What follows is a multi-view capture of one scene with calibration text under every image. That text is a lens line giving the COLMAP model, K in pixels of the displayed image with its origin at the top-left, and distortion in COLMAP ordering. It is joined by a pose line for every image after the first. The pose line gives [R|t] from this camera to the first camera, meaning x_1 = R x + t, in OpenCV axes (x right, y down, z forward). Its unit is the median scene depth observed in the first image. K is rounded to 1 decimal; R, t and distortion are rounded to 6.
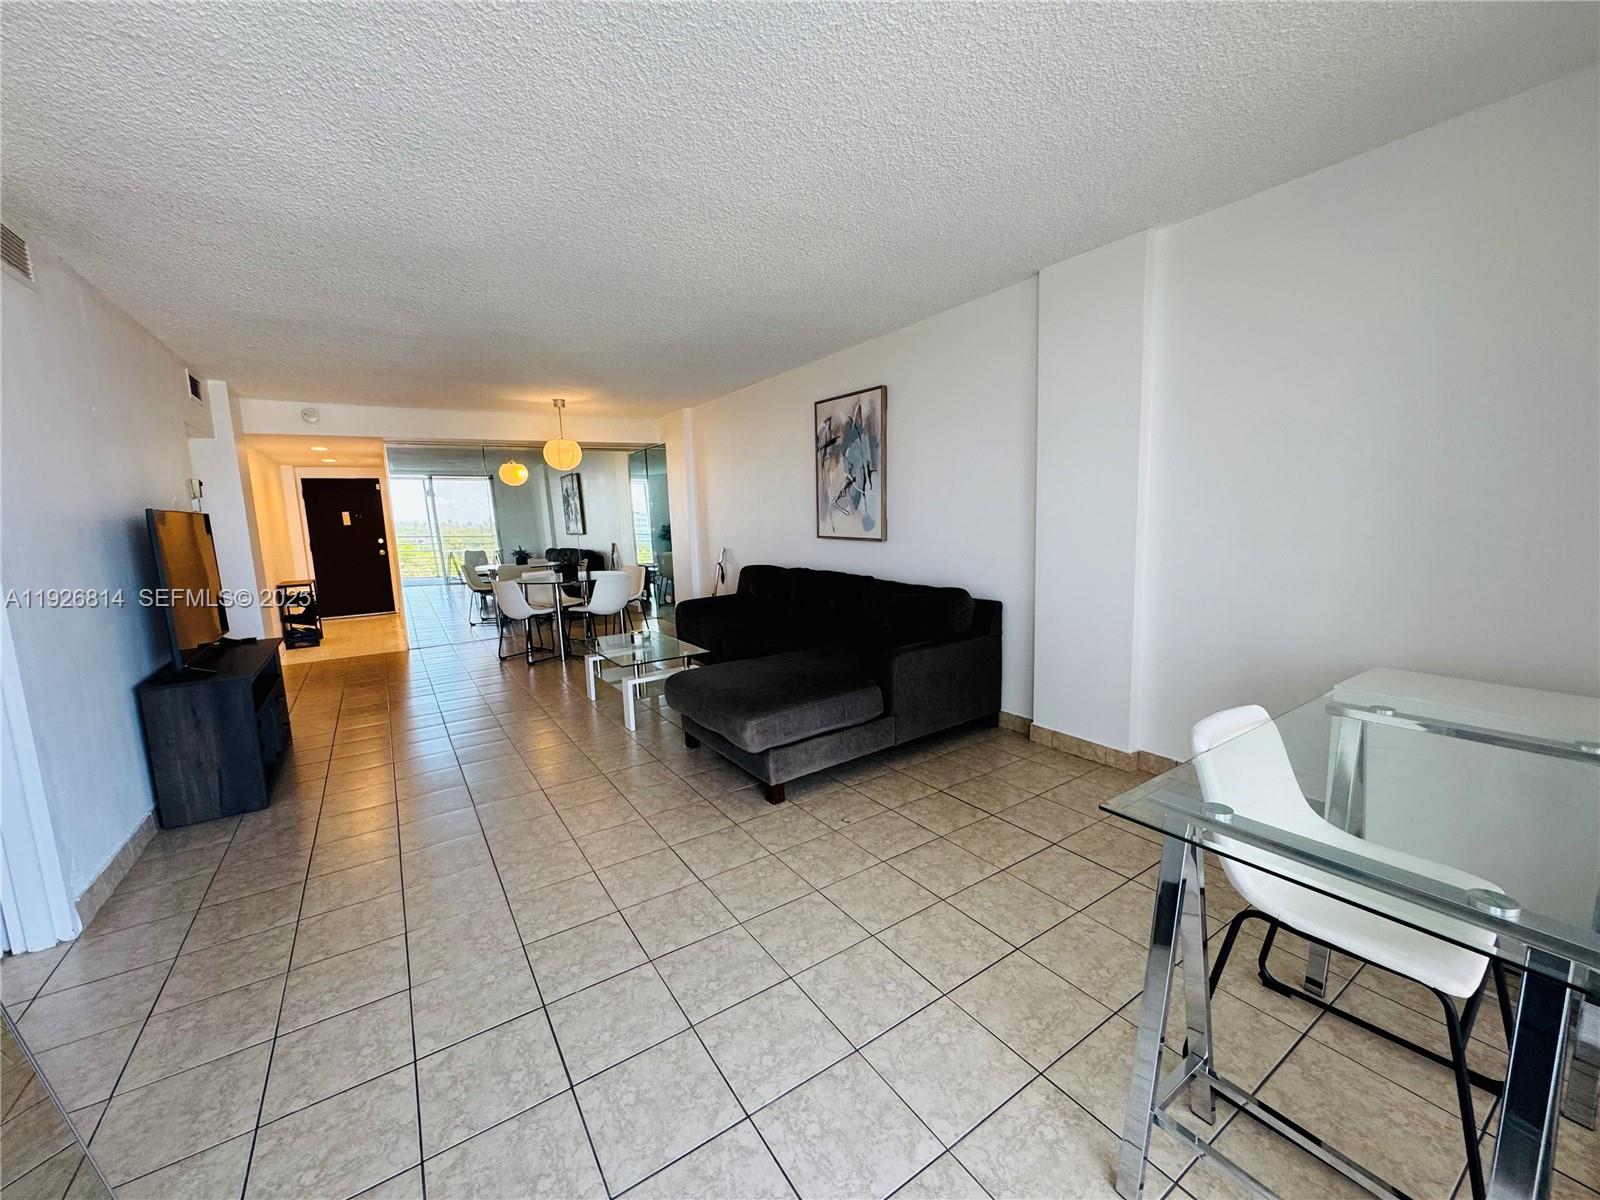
lens RADIAL K [[644.8, 0, 802.6], [0, 644.8, 604.2], [0, 0, 1]] dist [-0.003447, 0.000555]
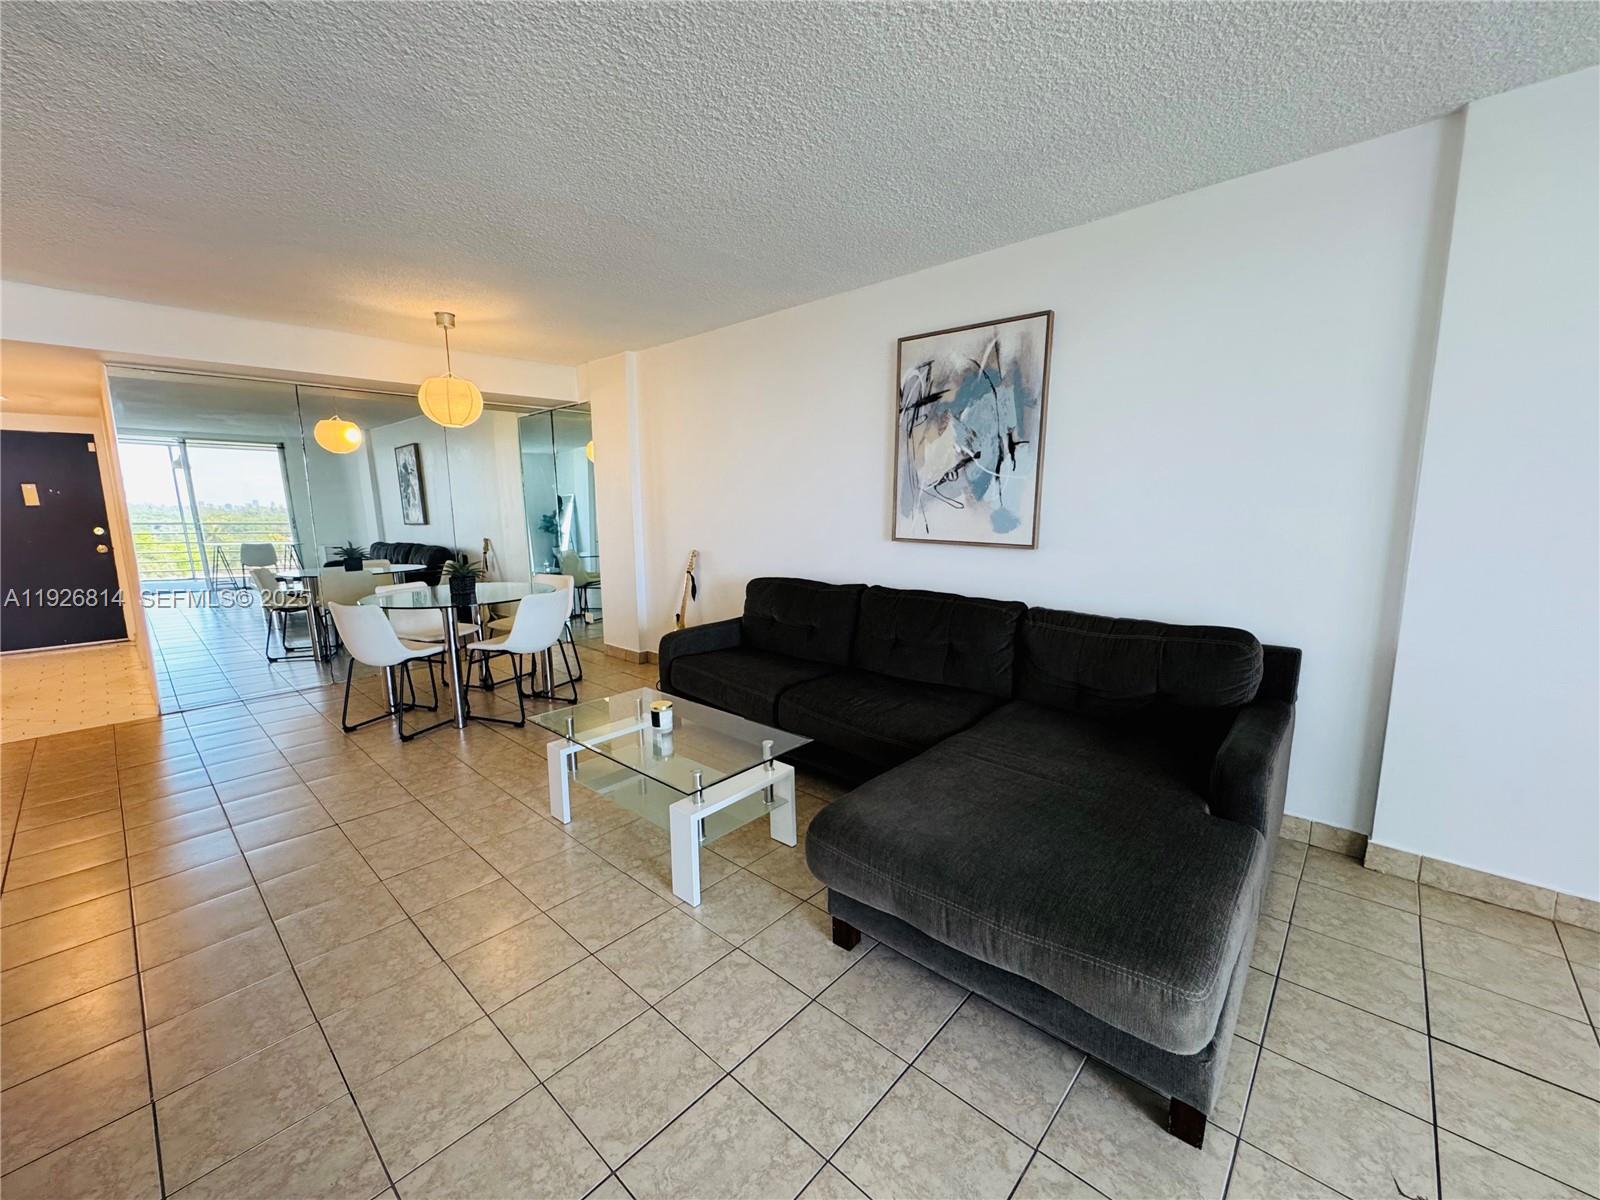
lens RADIAL K [[644.8, 0, 800.4], [0, 644.8, 602.9], [0, 0, 1]] dist [-0.003447, 0.000555]
pose [[0.968904, -0.010237, 0.247223, -0.260001], [0.008975, 0.999940, 0.006230, -0.045330], [-0.247272, -0.003818, 0.968938, 0.391407]]
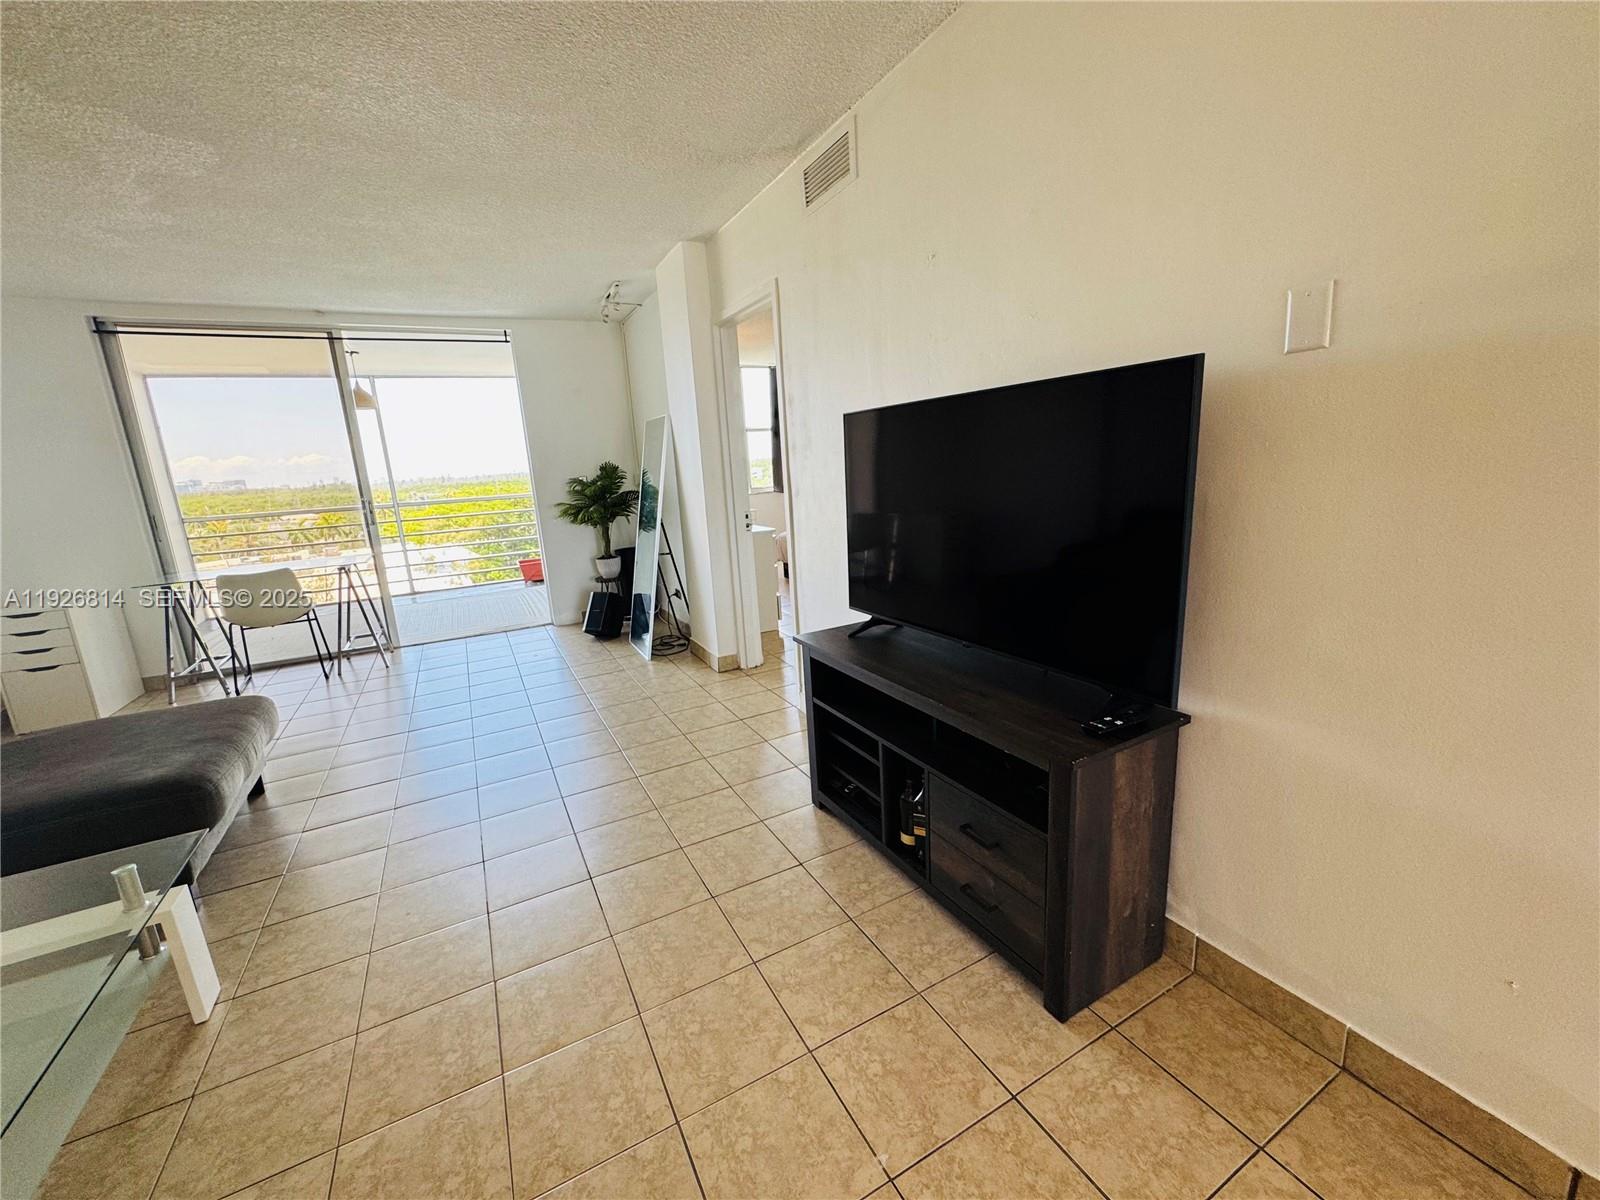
lens RADIAL K [[644.8, 0, 802.8], [0, 644.8, 598.4], [0, 0, 1]] dist [-0.003447, 0.000555]
pose [[-0.991458, 0.070166, 0.109947, -0.598949], [0.104035, 0.933861, 0.342171, -0.126964], [-0.078666, 0.350687, -0.933183, 1.071010]]
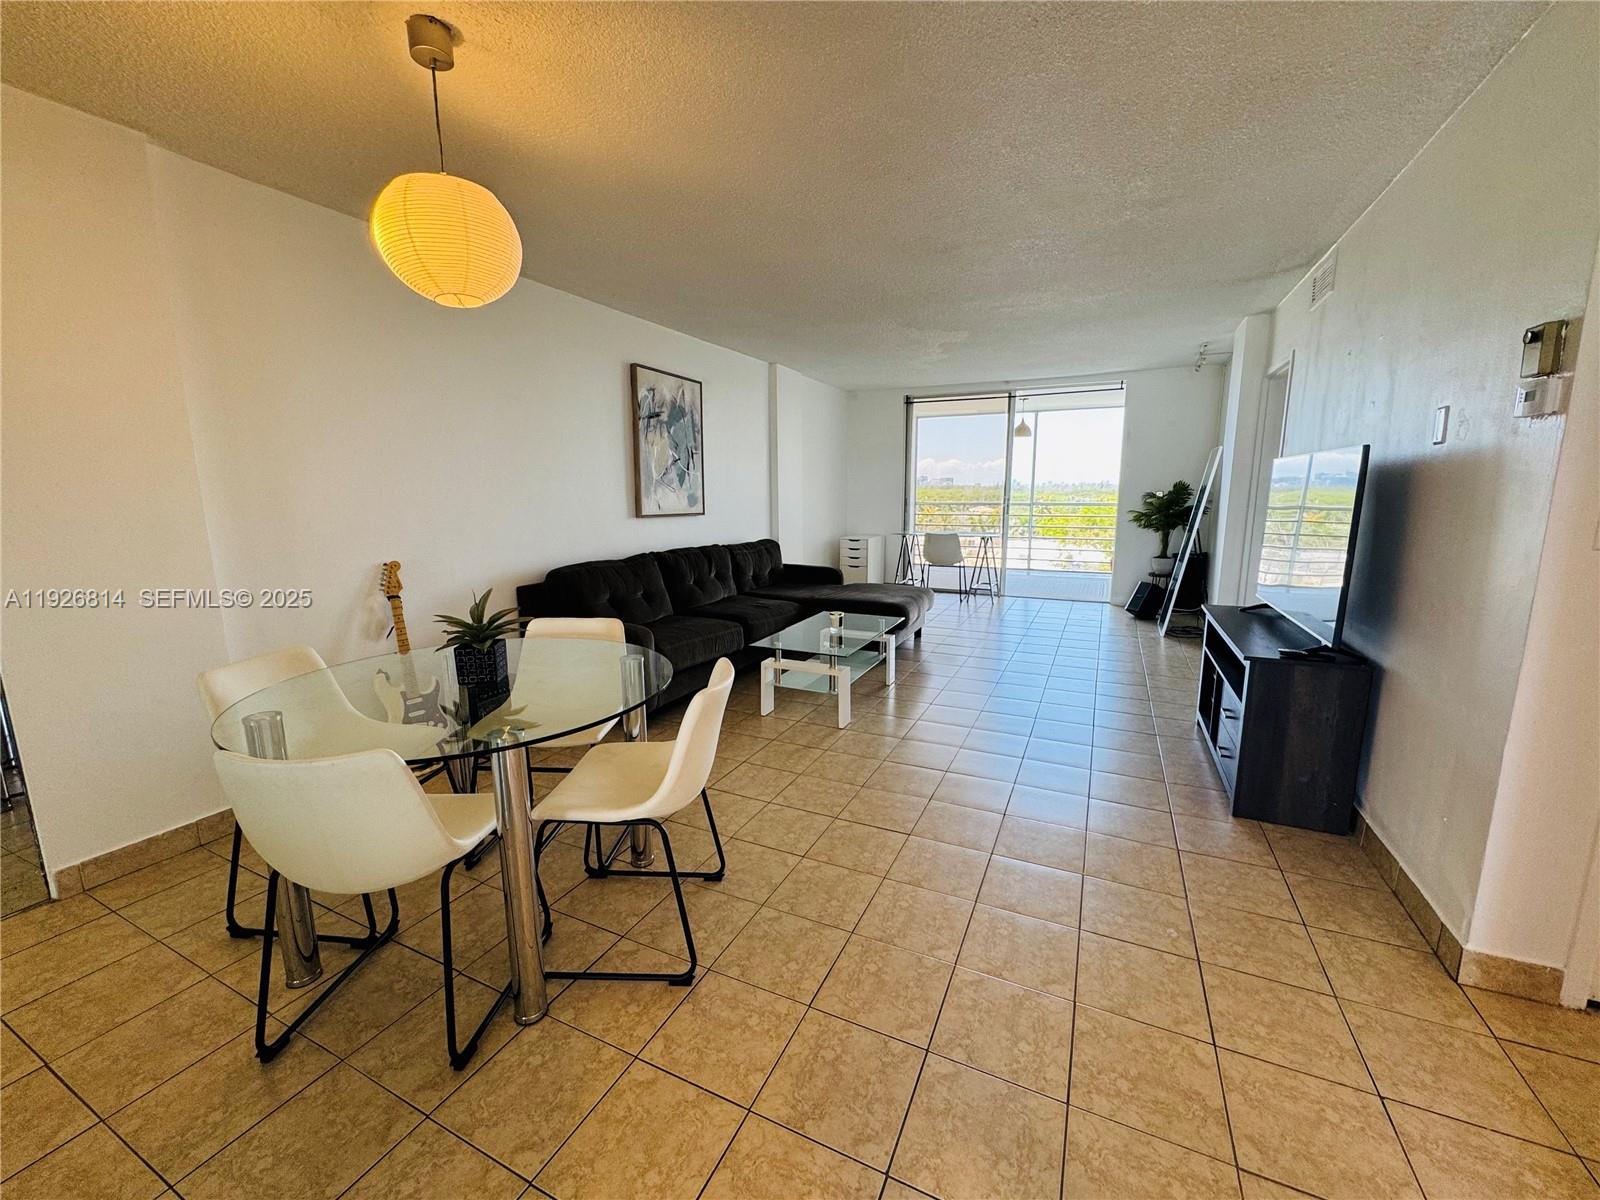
lens RADIAL K [[644.8, 0, 801.4], [0, 644.8, 598.8], [0, 0, 1]] dist [-0.003447, 0.000555]
pose [[-0.516411, -0.108470, 0.849443, -0.925160], [0.142396, 0.967258, 0.210083, -0.161152], [-0.844419, 0.229446, -0.484057, 1.371169]]
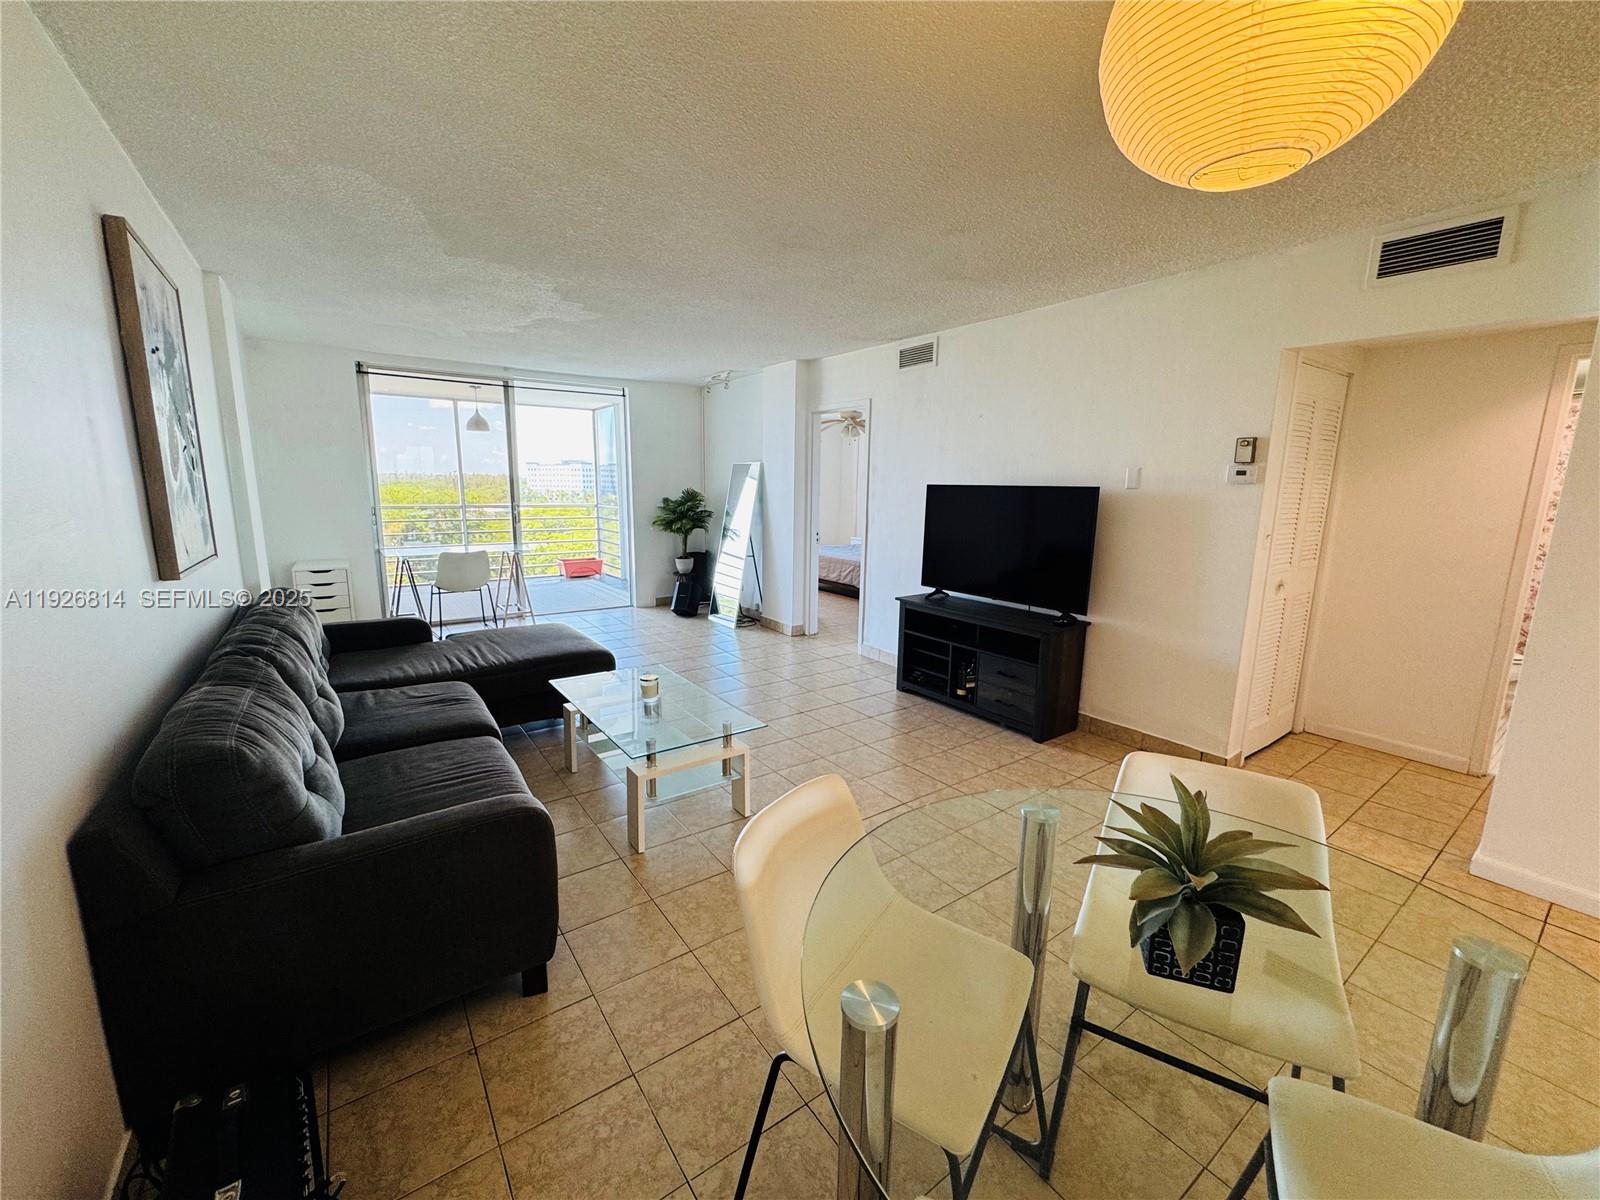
lens RADIAL K [[644.8, 0, 804.1], [0, 644.8, 600.0], [0, 0, 1]] dist [-0.003447, 0.000555]
pose [[-0.998897, 0.025533, -0.039415, -0.367417], [0.011796, 0.948795, 0.315672, -0.226864], [0.045457, 0.314859, -0.948049, 1.505713]]
